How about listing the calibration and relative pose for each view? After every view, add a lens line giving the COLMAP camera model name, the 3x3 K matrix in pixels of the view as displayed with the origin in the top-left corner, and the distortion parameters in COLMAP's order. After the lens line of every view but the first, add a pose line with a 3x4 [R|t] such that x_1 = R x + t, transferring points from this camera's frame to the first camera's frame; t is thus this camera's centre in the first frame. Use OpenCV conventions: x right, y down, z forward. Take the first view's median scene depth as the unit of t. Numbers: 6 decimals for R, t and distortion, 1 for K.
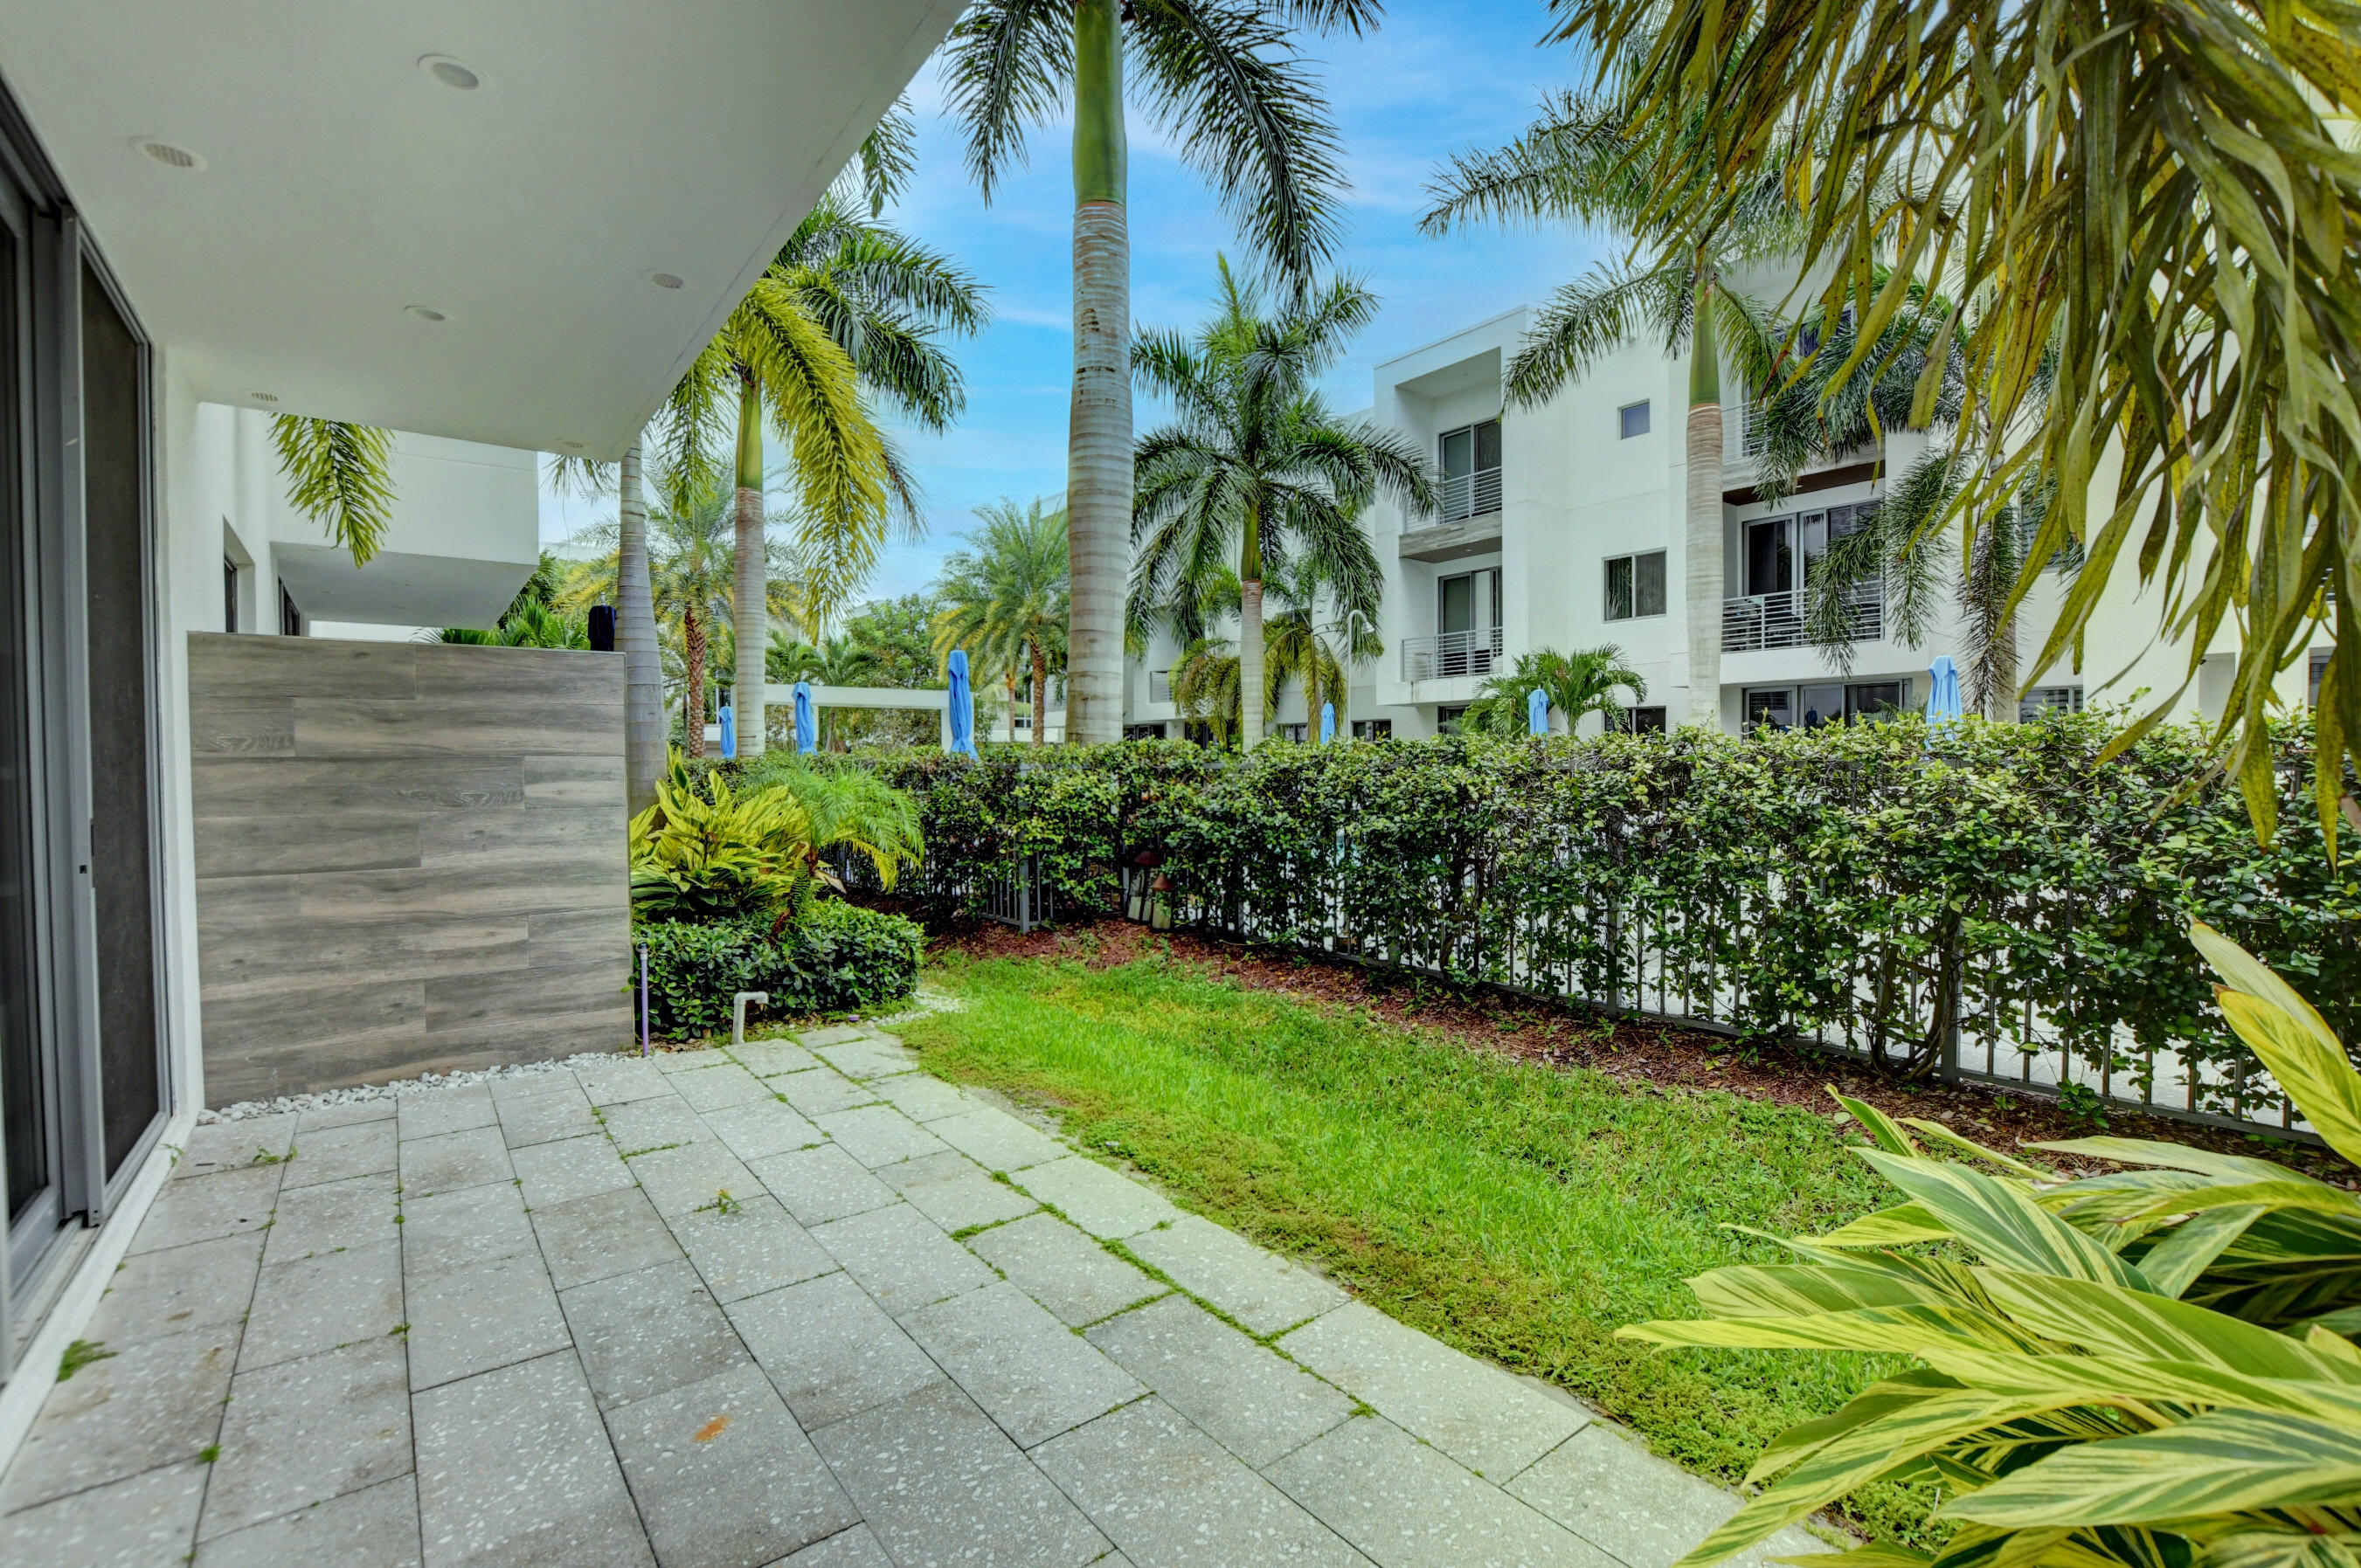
lens RADIAL K [[1038.2, 0, 1177.1], [0, 1038.2, 786.9], [0, 0, 1]] dist [-0.031604, 0.003689]
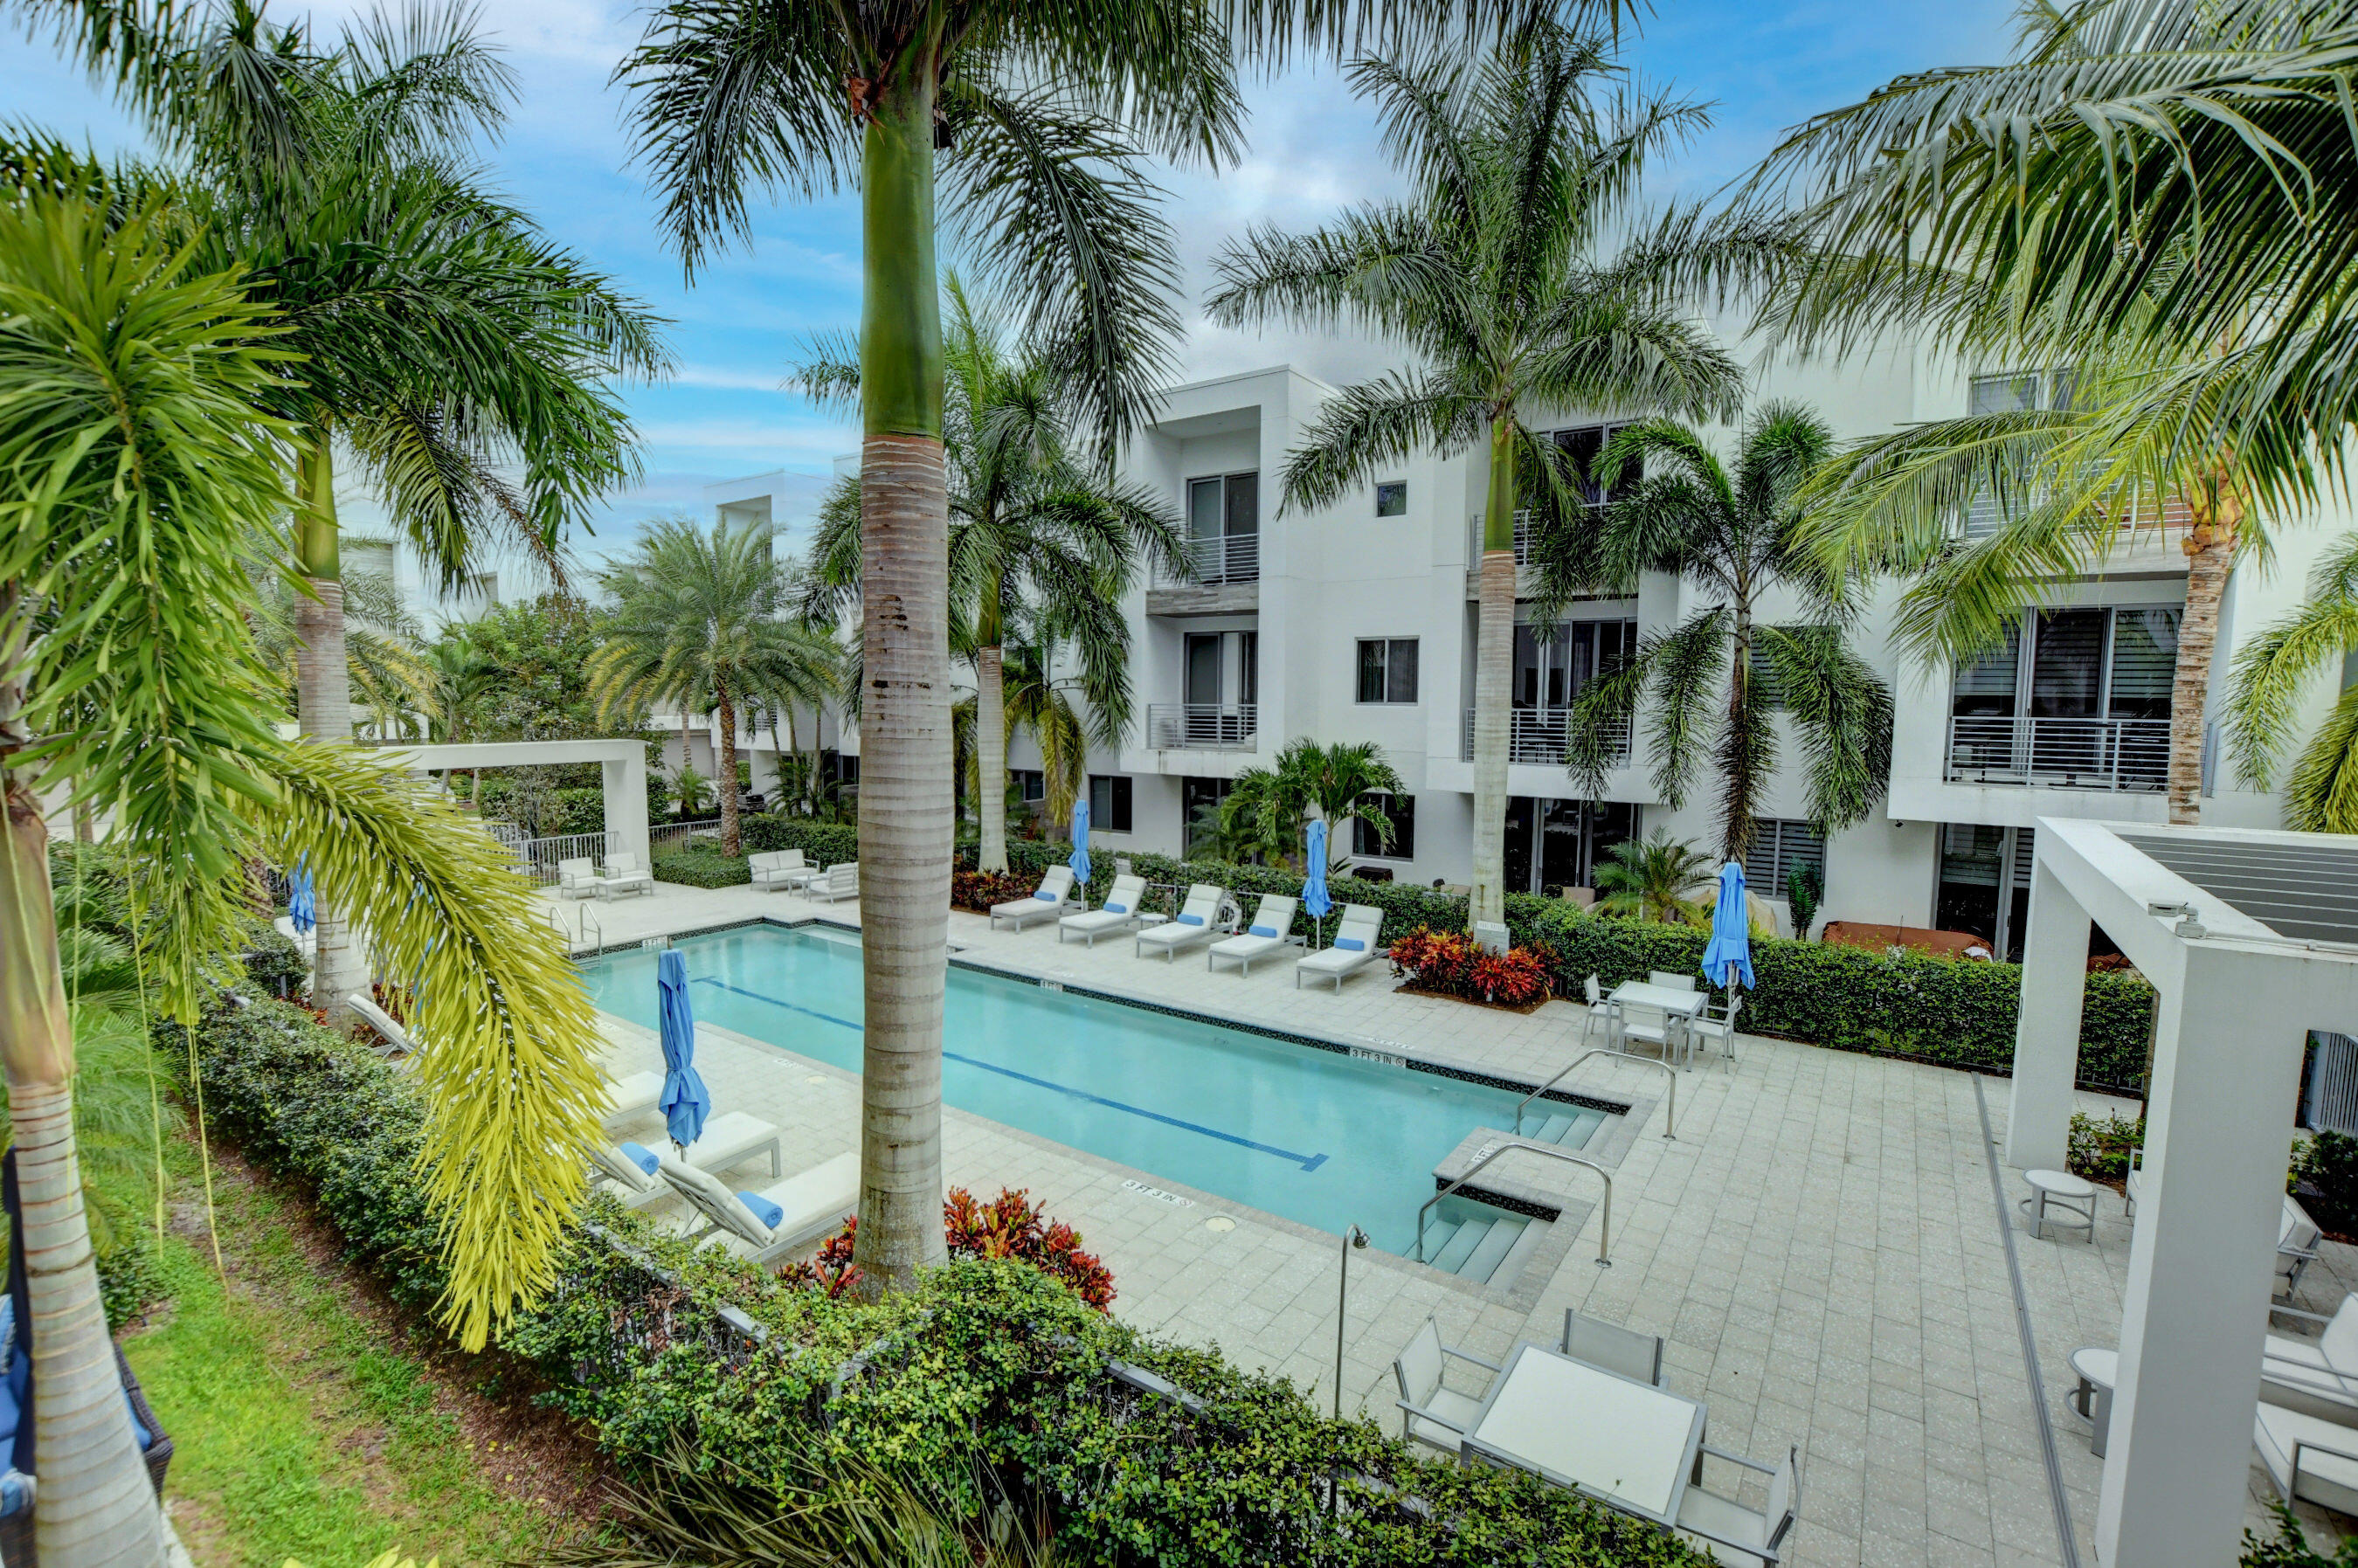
lens RADIAL K [[1037.0, 0, 1175.6], [0, 1037.0, 787.5], [0, 0, 1]] dist [-0.031604, 0.003689]
pose [[0.955294, -0.013719, 0.295338, -0.063401], [-0.007545, 0.997466, 0.070738, -0.223633], [-0.295560, -0.069804, 0.952771, 0.159488]]
